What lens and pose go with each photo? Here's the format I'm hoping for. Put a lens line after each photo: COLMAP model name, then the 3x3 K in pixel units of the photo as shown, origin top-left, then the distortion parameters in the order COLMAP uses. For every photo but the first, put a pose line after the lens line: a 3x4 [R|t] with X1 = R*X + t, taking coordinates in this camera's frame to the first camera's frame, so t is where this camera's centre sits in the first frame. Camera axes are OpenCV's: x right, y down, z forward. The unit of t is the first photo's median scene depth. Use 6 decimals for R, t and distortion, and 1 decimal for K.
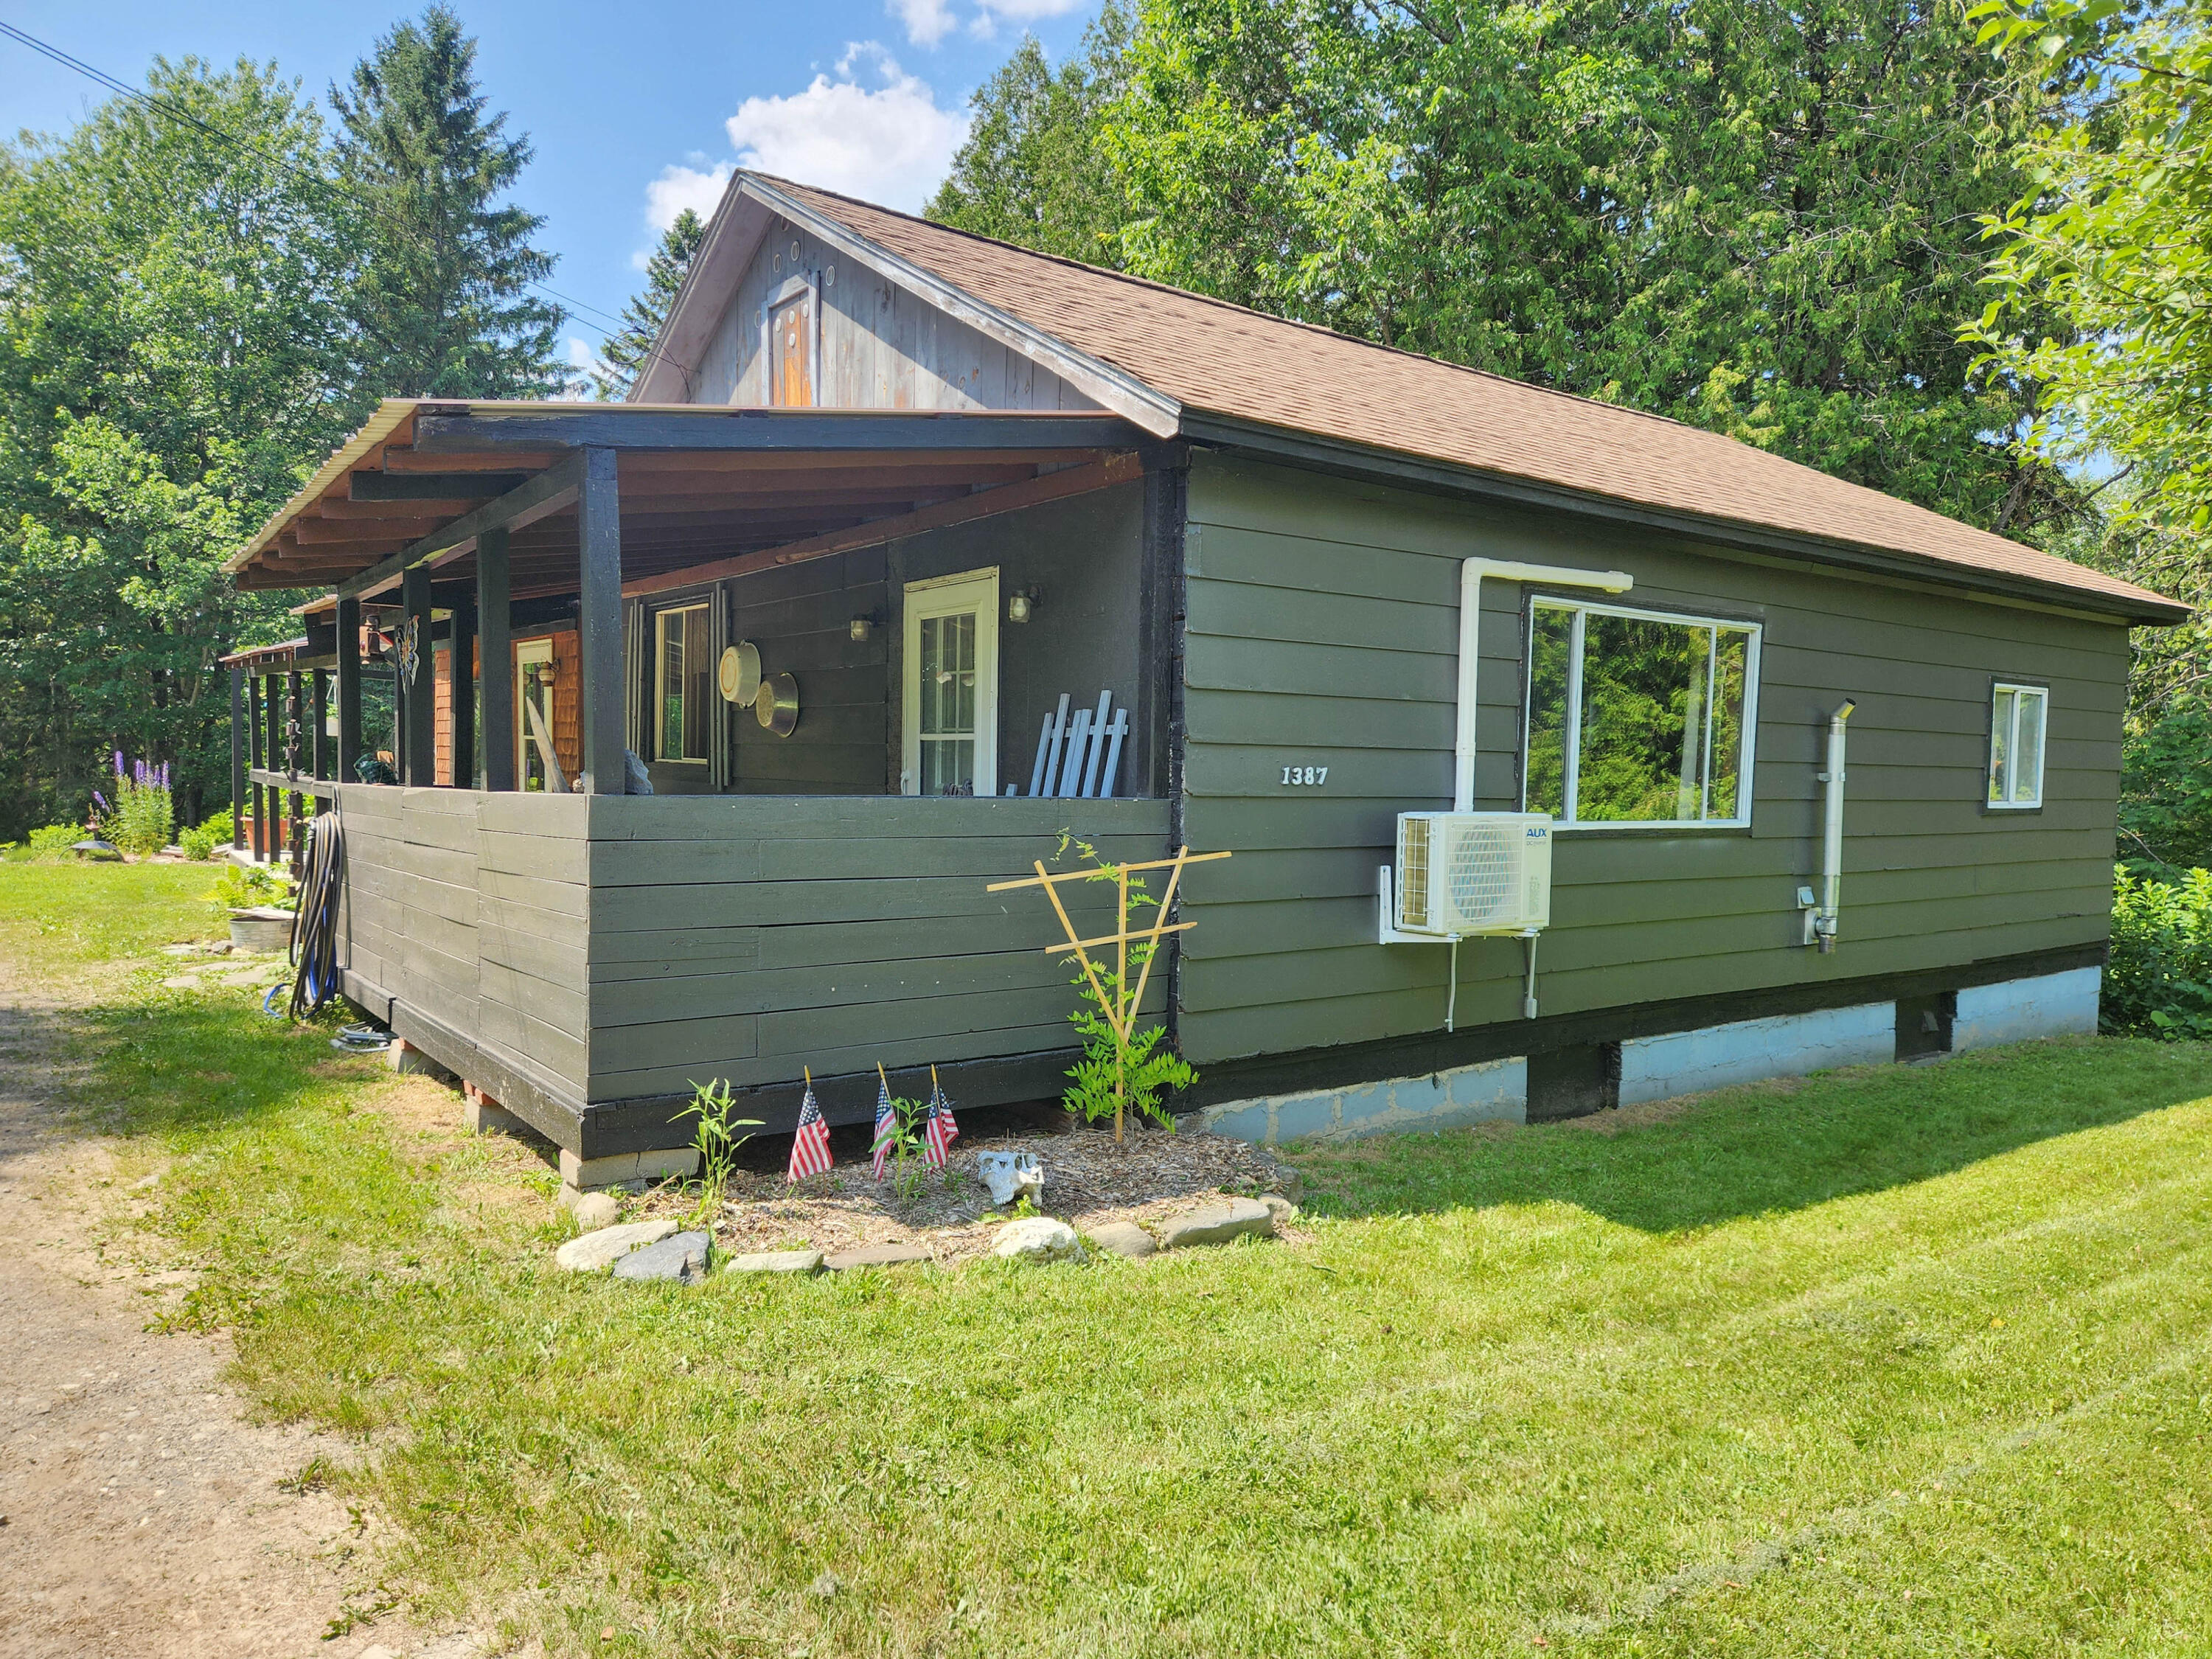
lens RADIAL K [[1448.8, 0, 1100.2], [0, 1448.8, 834.4], [0, 0, 1]] dist [-0.003866, -0.015771]
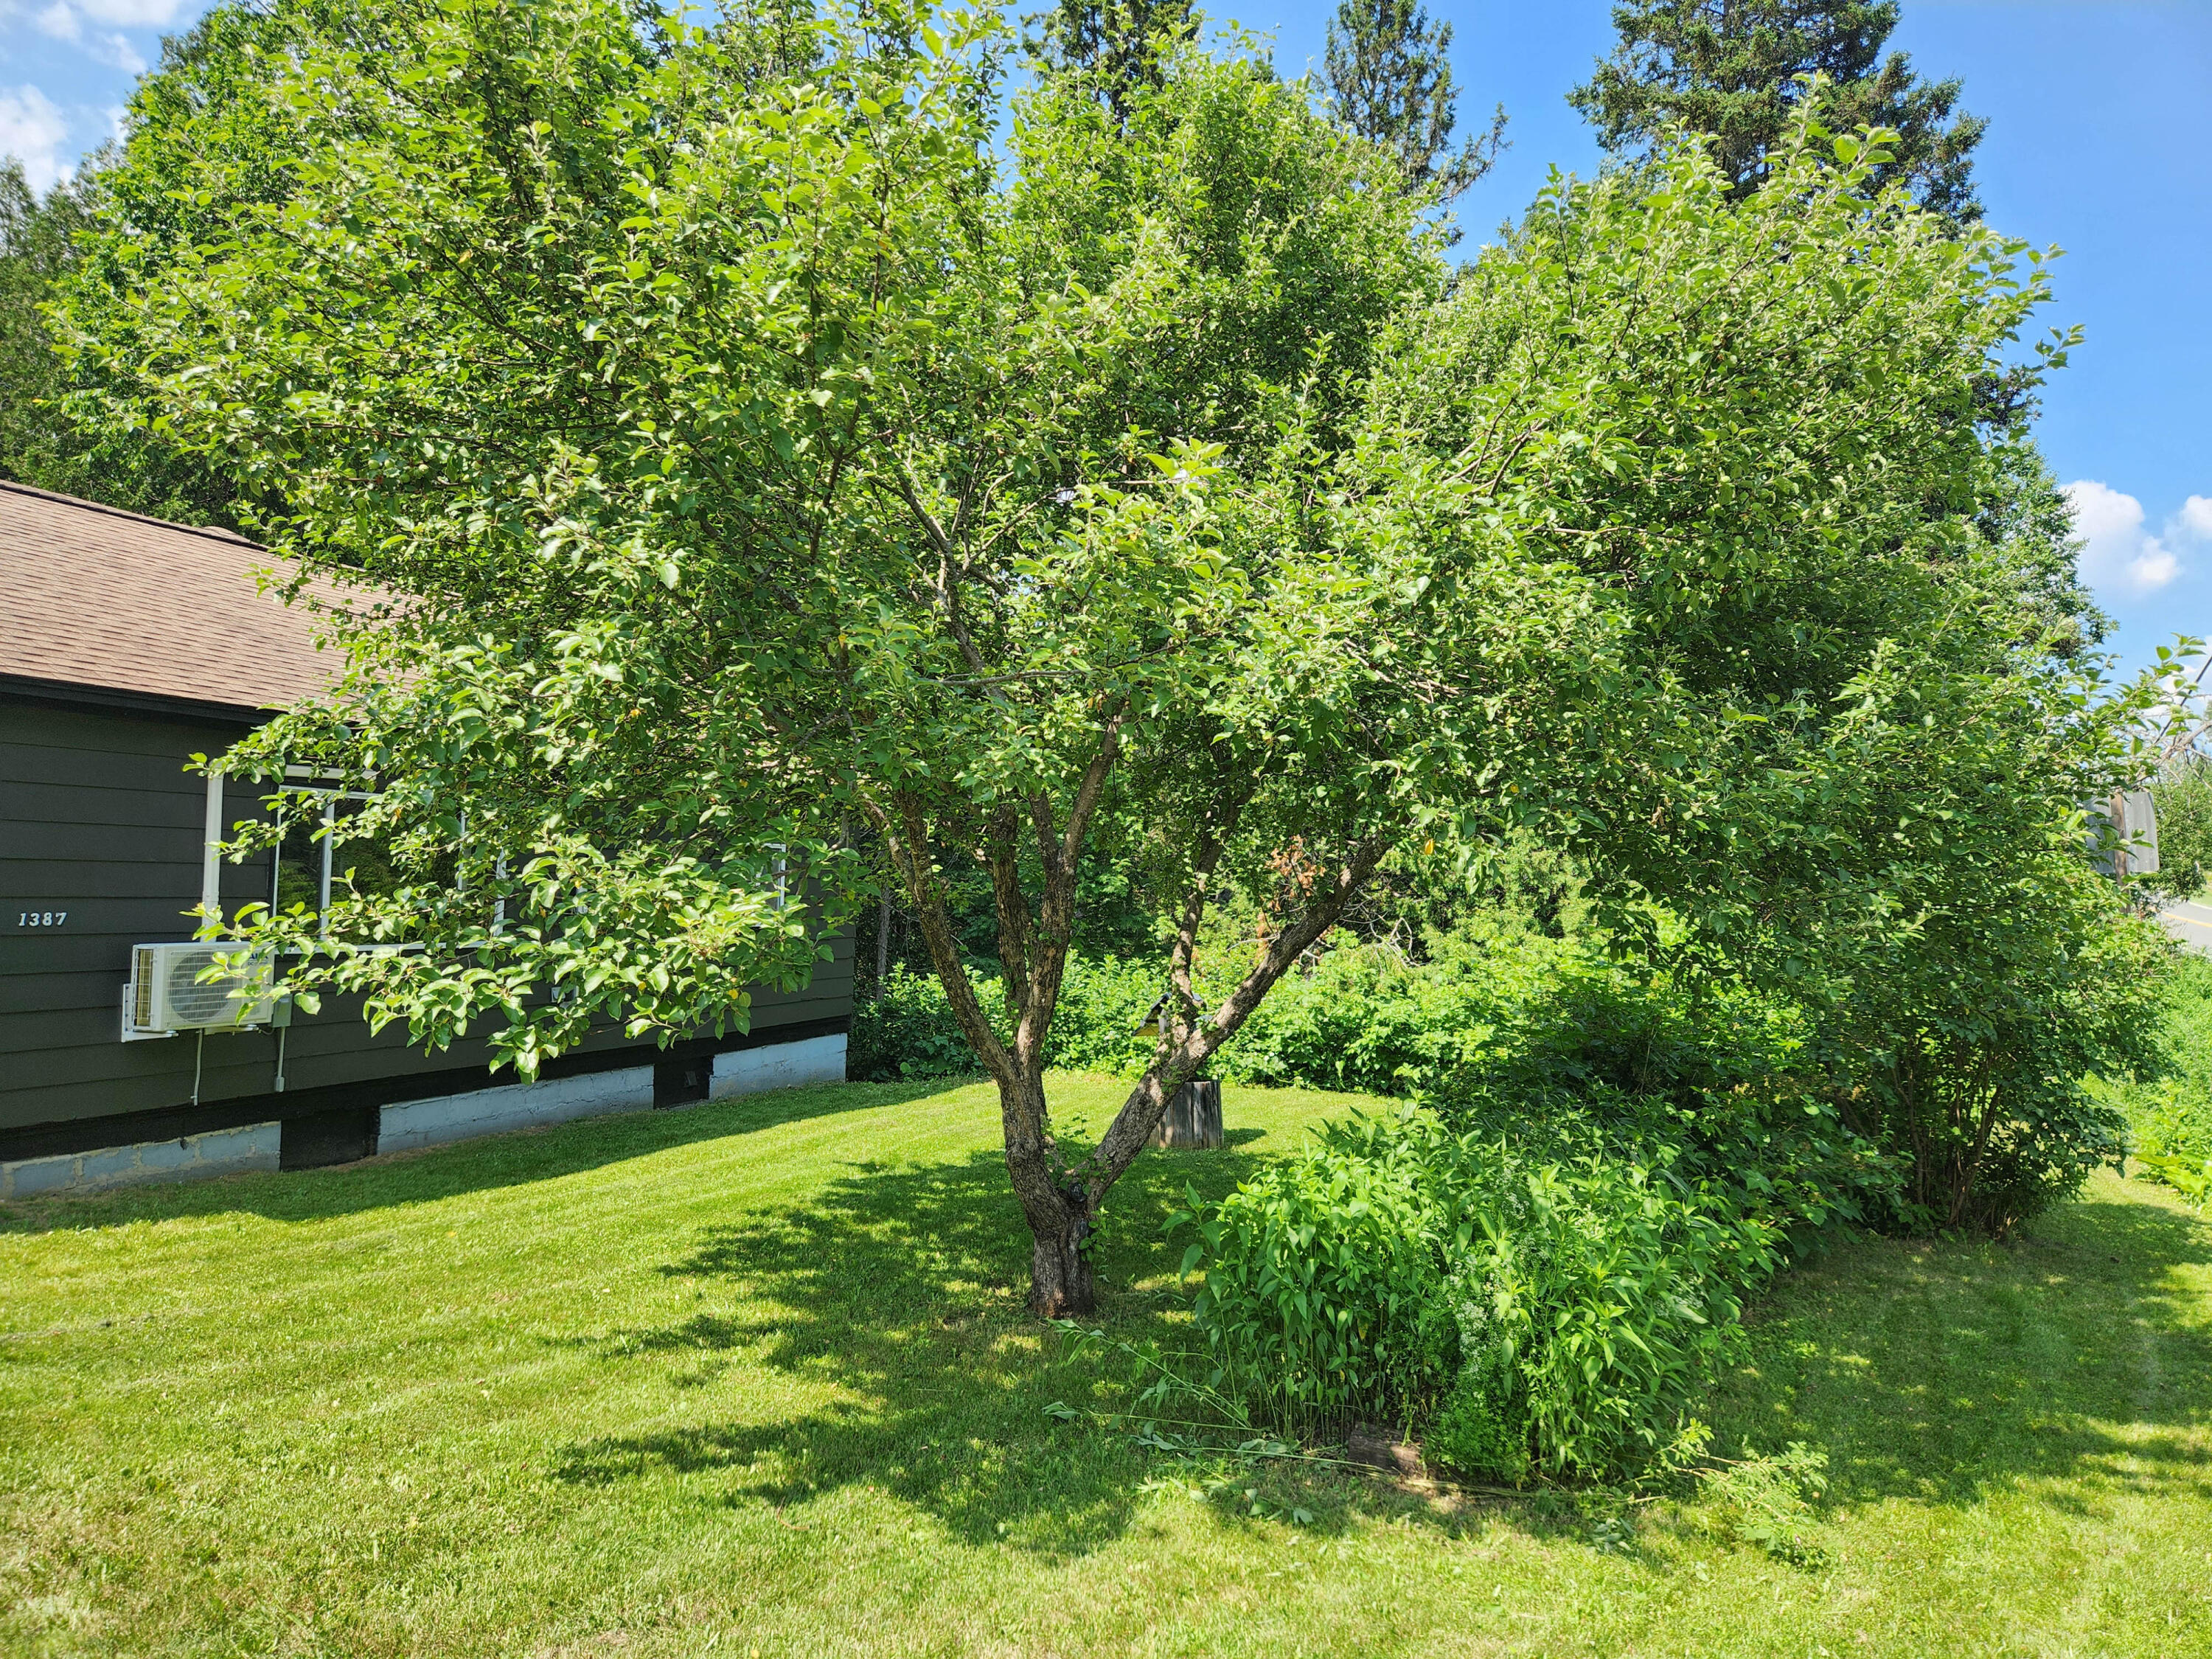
lens RADIAL K [[1448.8, 0, 1113.0], [0, 1448.8, 831.4], [0, 0, 1]] dist [-0.003866, -0.015771]
pose [[0.848699, 0.009457, 0.528792, 0.253448], [0.033649, 0.996849, -0.071834, 0.007053], [-0.527805, 0.078758, 0.845706, -0.608267]]
